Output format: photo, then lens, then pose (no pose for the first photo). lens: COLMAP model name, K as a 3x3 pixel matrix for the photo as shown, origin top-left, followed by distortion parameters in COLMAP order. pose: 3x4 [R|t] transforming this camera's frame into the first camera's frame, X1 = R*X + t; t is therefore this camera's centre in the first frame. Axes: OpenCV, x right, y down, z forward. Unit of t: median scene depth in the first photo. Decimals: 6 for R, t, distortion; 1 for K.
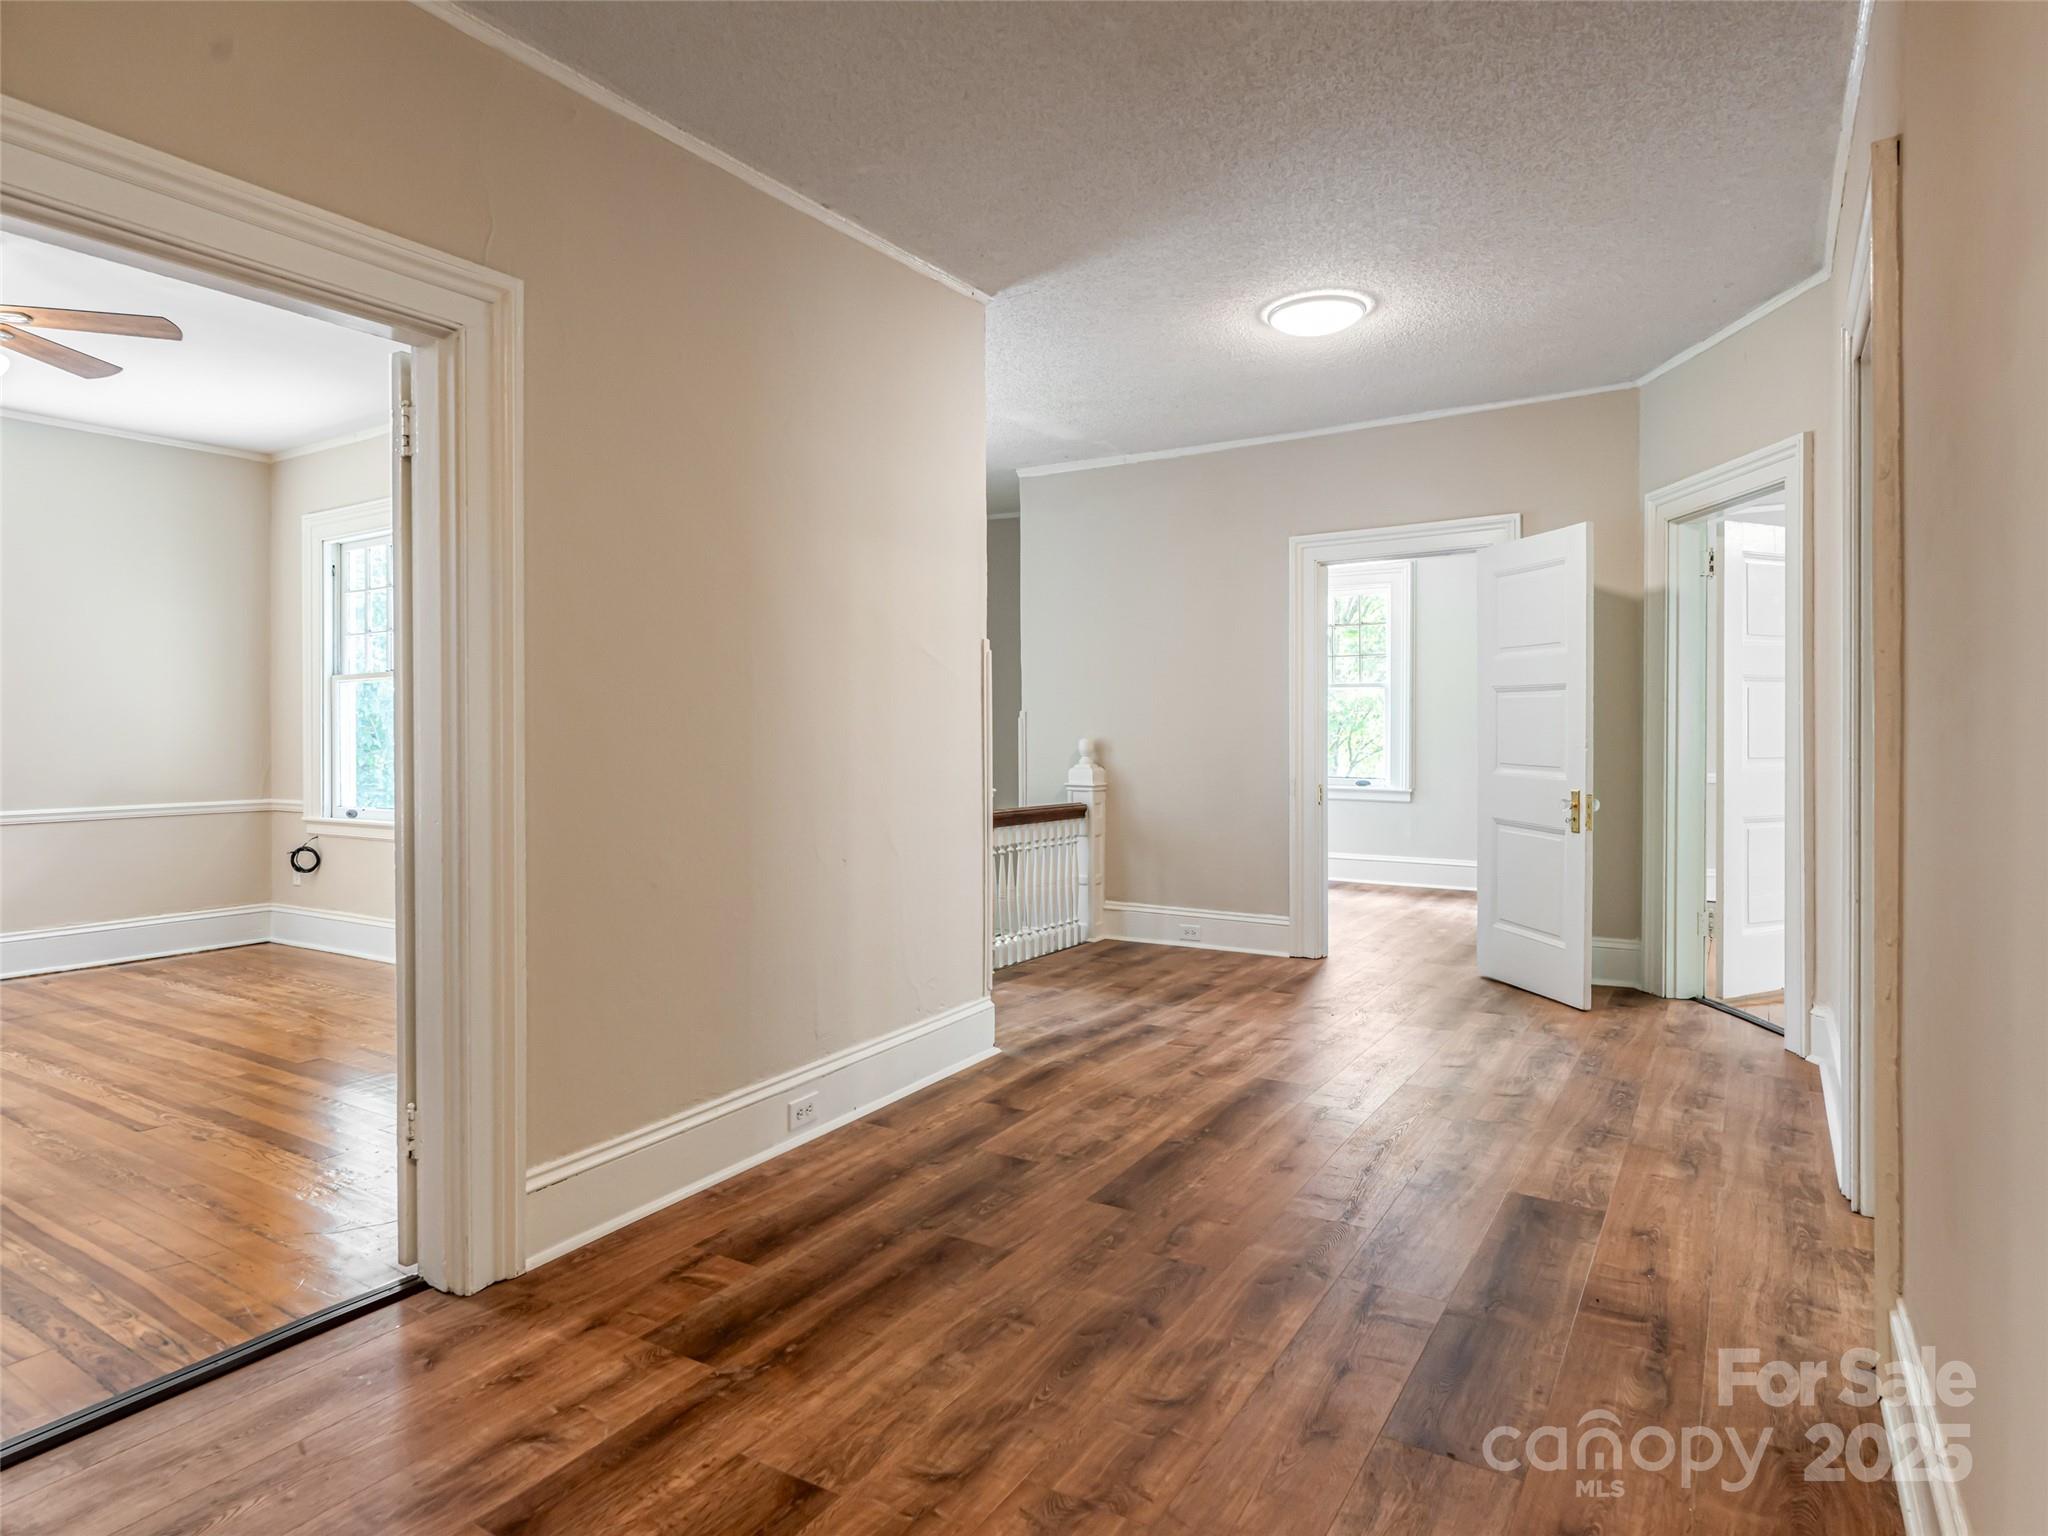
lens RADIAL K [[1166.5, 0, 1025.1], [0, 1166.5, 722.4], [0, 0, 1]] dist [-0.000241, 0.001144]
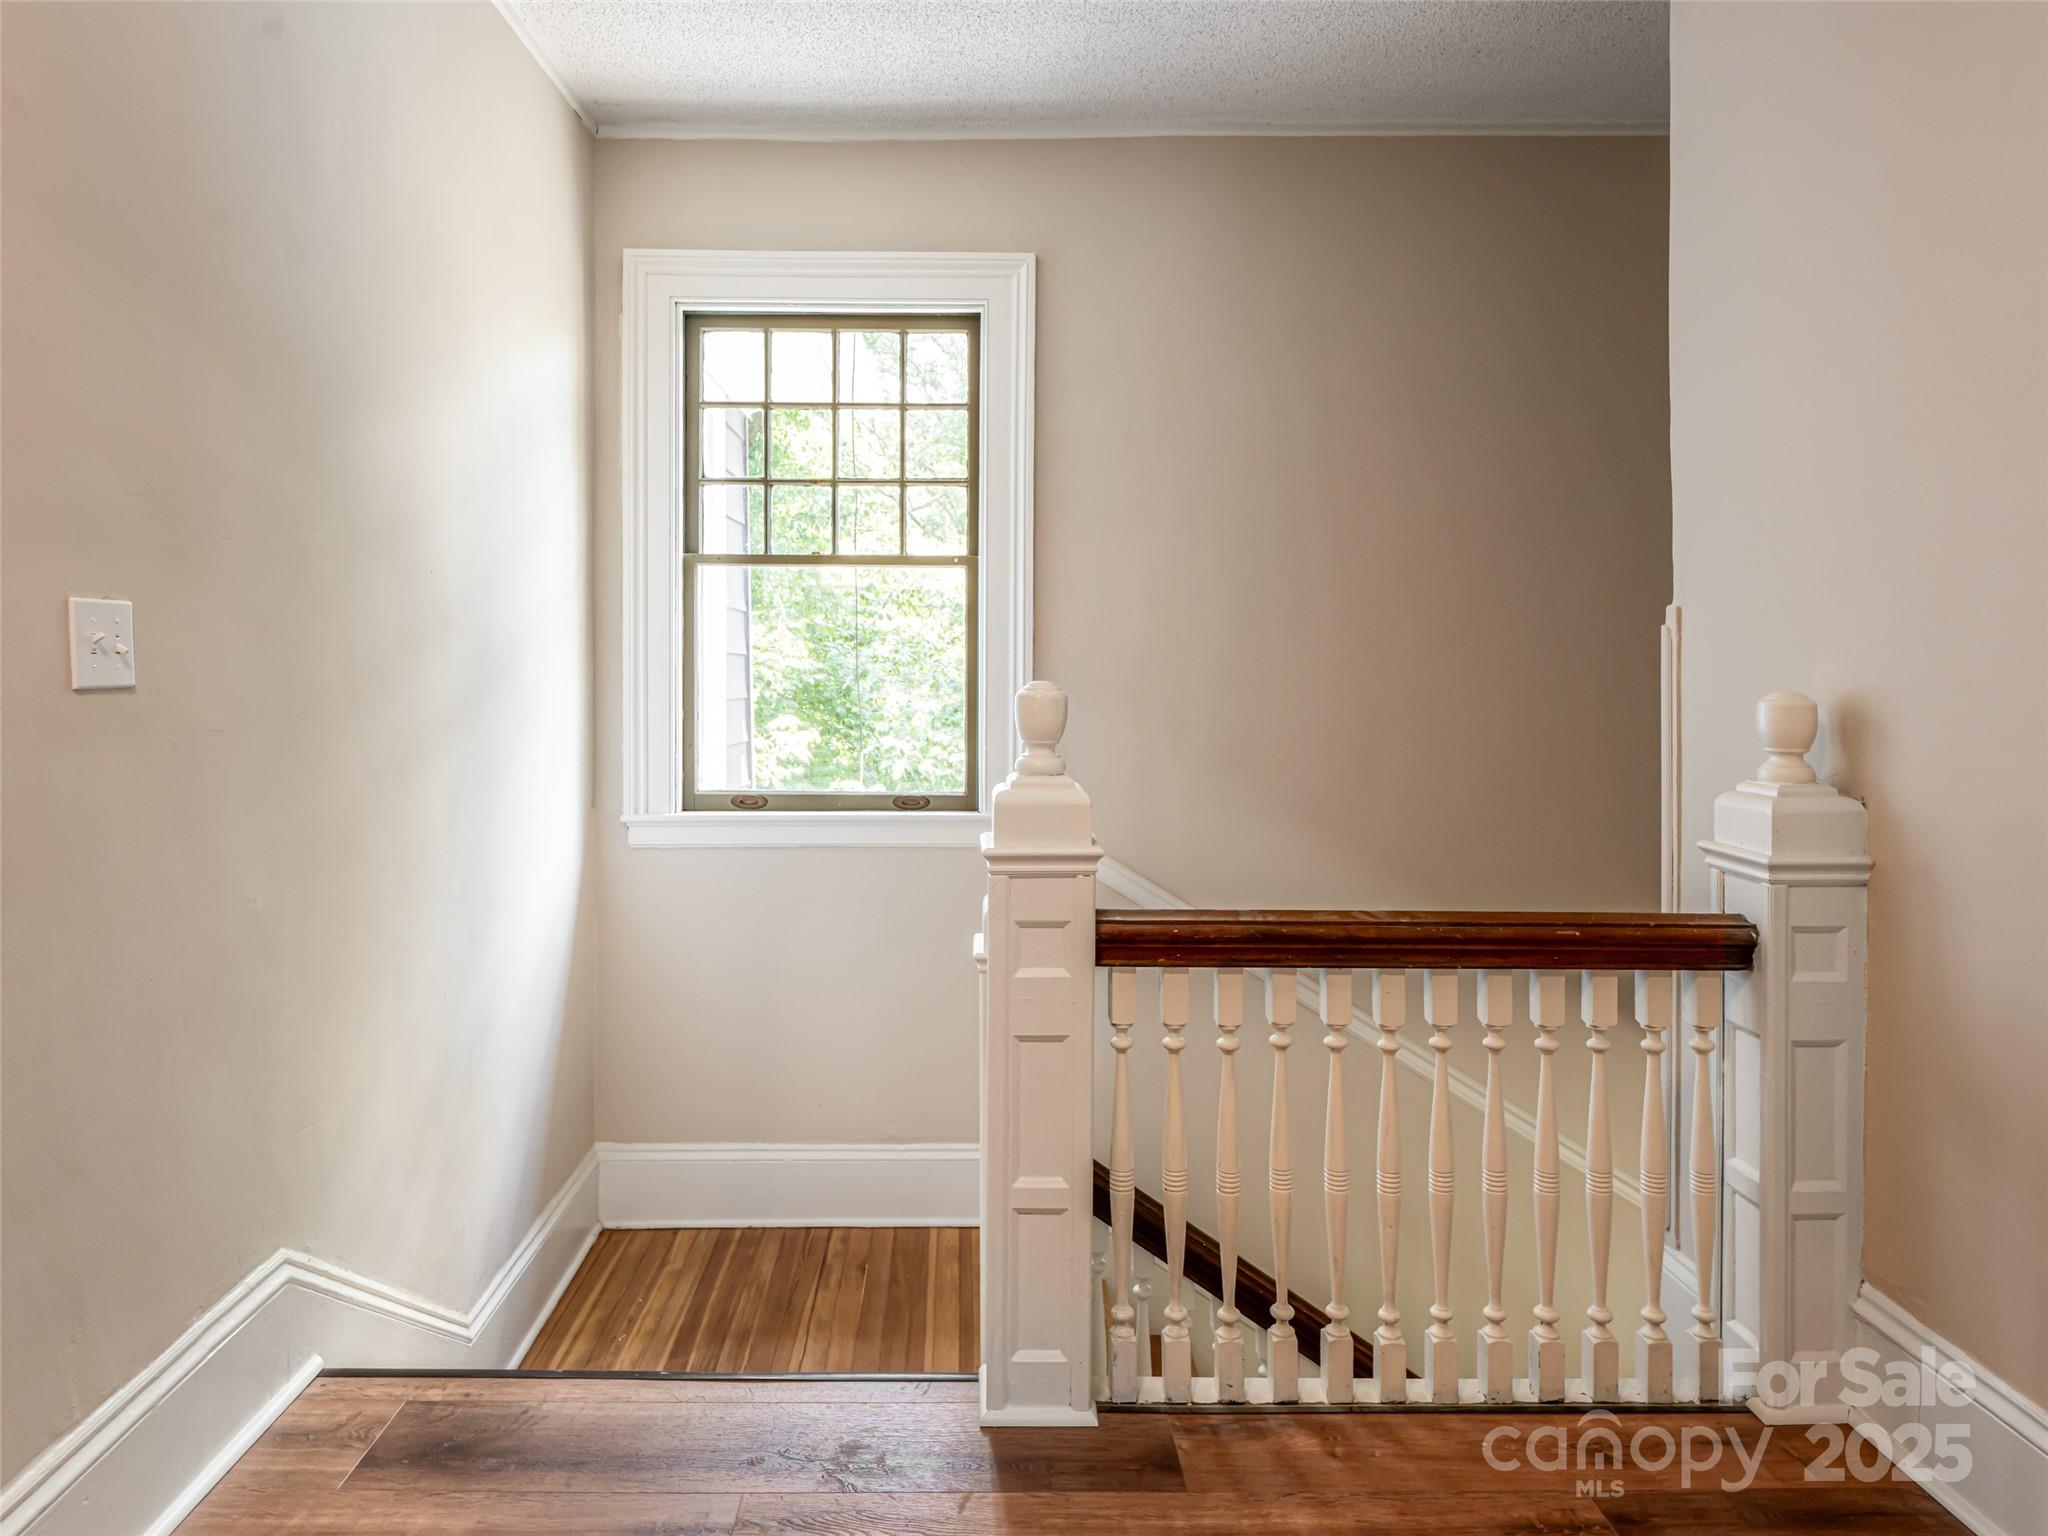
lens RADIAL K [[1206.3, 0, 1024.0], [0, 1206.3, 696.5], [0, 0, 1]] dist [0.002634, 0.001060]
pose [[0.514981, 0.013360, -0.857097, 0.391619], [0.005955, 0.999799, 0.019163, 0.014110], [0.857181, -0.014973, 0.514798, 1.267731]]
